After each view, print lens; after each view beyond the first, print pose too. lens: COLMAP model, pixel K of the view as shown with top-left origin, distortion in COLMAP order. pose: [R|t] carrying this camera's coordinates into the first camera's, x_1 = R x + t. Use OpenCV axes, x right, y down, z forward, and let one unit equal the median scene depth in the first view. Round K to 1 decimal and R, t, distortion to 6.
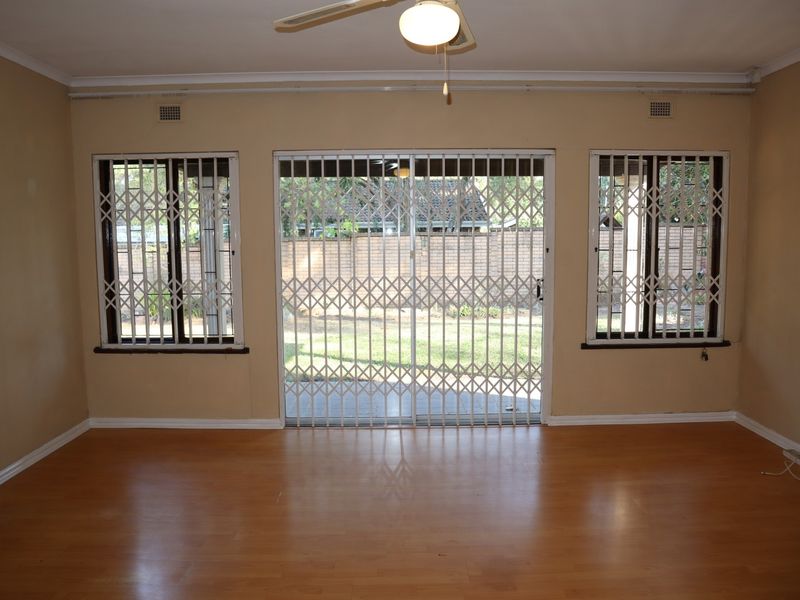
lens RADIAL K [[620.6, 0, 400.1], [0, 620.6, 302.3], [0, 0, 1]] dist [-0.097455, 0.024823]
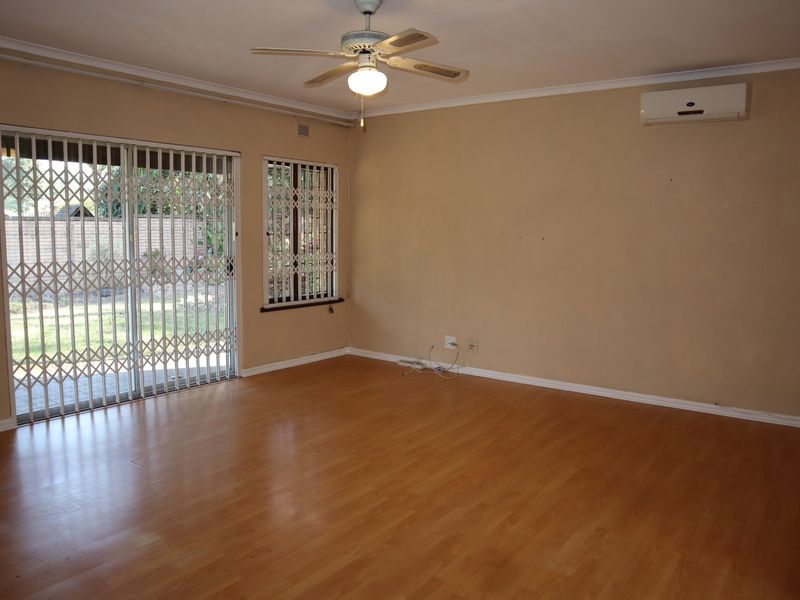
lens RADIAL K [[620.6, 0, 398.9], [0, 620.6, 299.3], [0, 0, 1]] dist [-0.097455, 0.024823]
pose [[0.611578, -0.071998, 0.787902, -0.506925], [0.057271, 0.997267, 0.046675, 0.005685], [-0.789109, 0.016578, 0.614030, -0.005910]]
